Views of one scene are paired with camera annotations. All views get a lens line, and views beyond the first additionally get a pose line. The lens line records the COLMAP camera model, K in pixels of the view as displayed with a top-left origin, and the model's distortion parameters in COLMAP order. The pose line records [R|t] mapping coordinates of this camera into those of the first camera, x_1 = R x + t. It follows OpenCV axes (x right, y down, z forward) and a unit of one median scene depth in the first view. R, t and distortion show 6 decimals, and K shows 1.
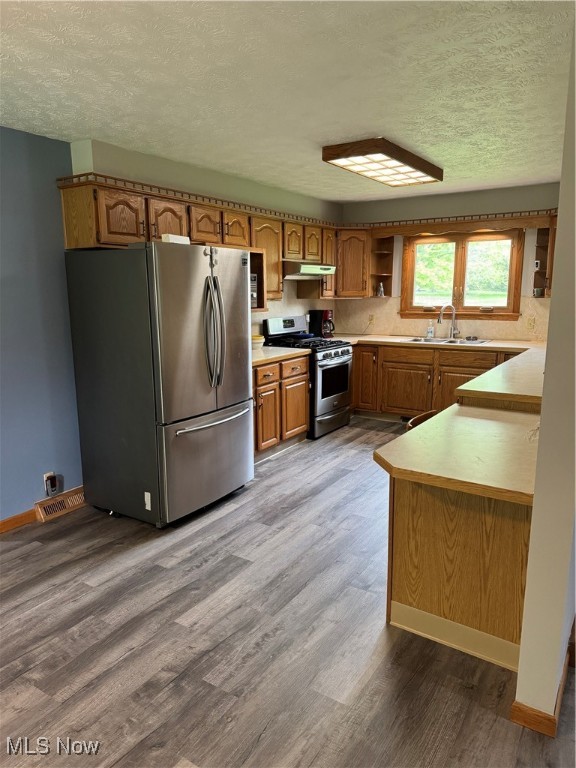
lens RADIAL K [[528.0, 0, 281.7], [0, 528.0, 388.4], [0, 0, 1]] dist [0.074135, -0.104667]
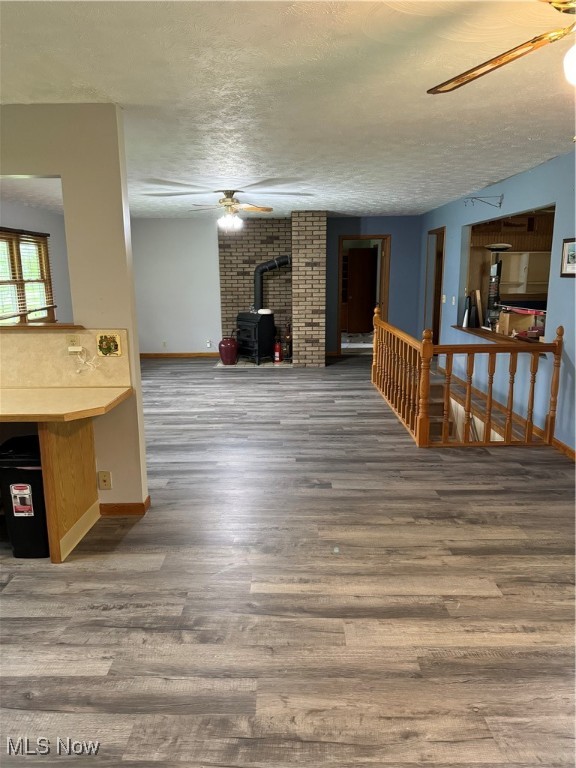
lens RADIAL K [[527.1, 0, 287.3], [0, 527.1, 395.4], [0, 0, 1]] dist [0.109113, -0.183132]
pose [[-0.540704, -0.176515, 0.822485, -0.497467], [0.169662, 0.934762, 0.312147, -0.096252], [-0.823926, 0.308324, -0.475481, 0.530283]]
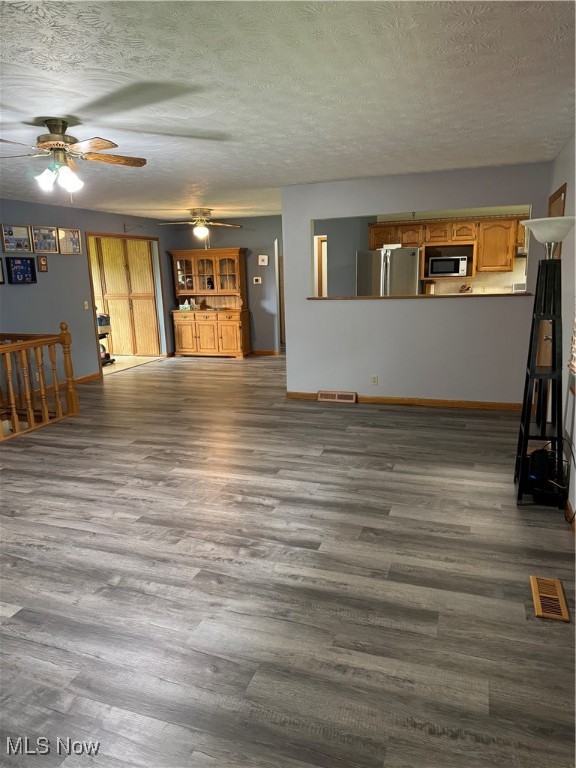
lens RADIAL K [[534.5, 0, 288.0], [0, 534.5, 384.0], [0, 0, 1]] dist [0.085523, -0.119232]
pose [[0.240499, 0.206198, -0.948495, 1.504356], [-0.155643, 0.972724, 0.172000, -0.023570], [0.958090, 0.106261, 0.266032, 0.012084]]
